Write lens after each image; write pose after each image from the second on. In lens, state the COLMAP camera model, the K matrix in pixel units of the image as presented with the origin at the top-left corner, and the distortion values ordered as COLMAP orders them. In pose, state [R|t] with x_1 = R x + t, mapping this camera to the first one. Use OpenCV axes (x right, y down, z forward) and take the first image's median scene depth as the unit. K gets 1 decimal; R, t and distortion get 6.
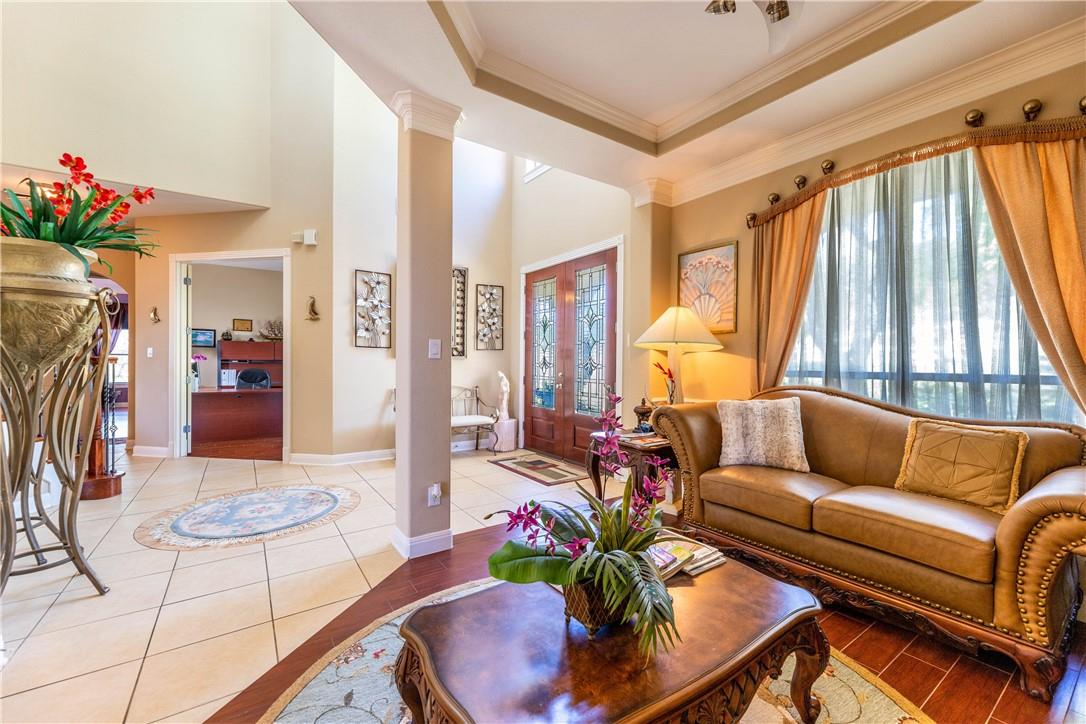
lens RADIAL K [[438.7, 0, 543.2], [0, 438.7, 359.1], [0, 0, 1]] dist [-0.009773, -0.000008]
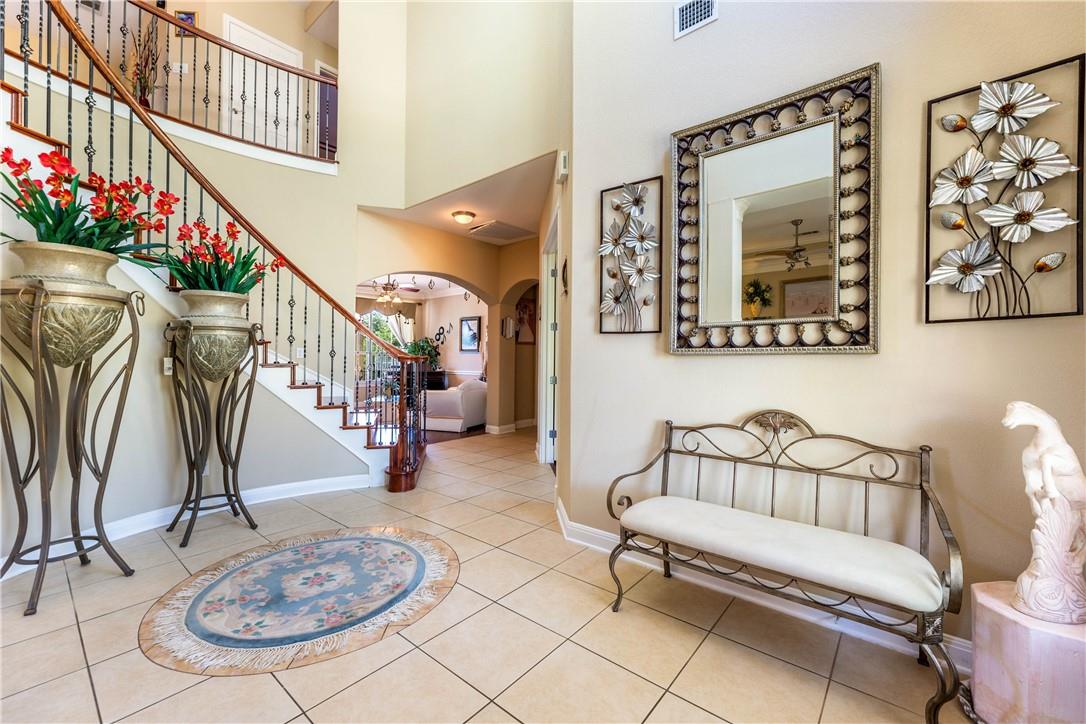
lens RADIAL K [[438.7, 0, 543.2], [0, 438.7, 359.1], [0, 0, 1]] dist [-0.009773, -0.000008]
pose [[0.271942, -0.001253, -0.962313, 0.067772], [0.002496, 0.999997, -0.000597, 0.003029], [0.962310, -0.002240, 0.271945, 0.768303]]
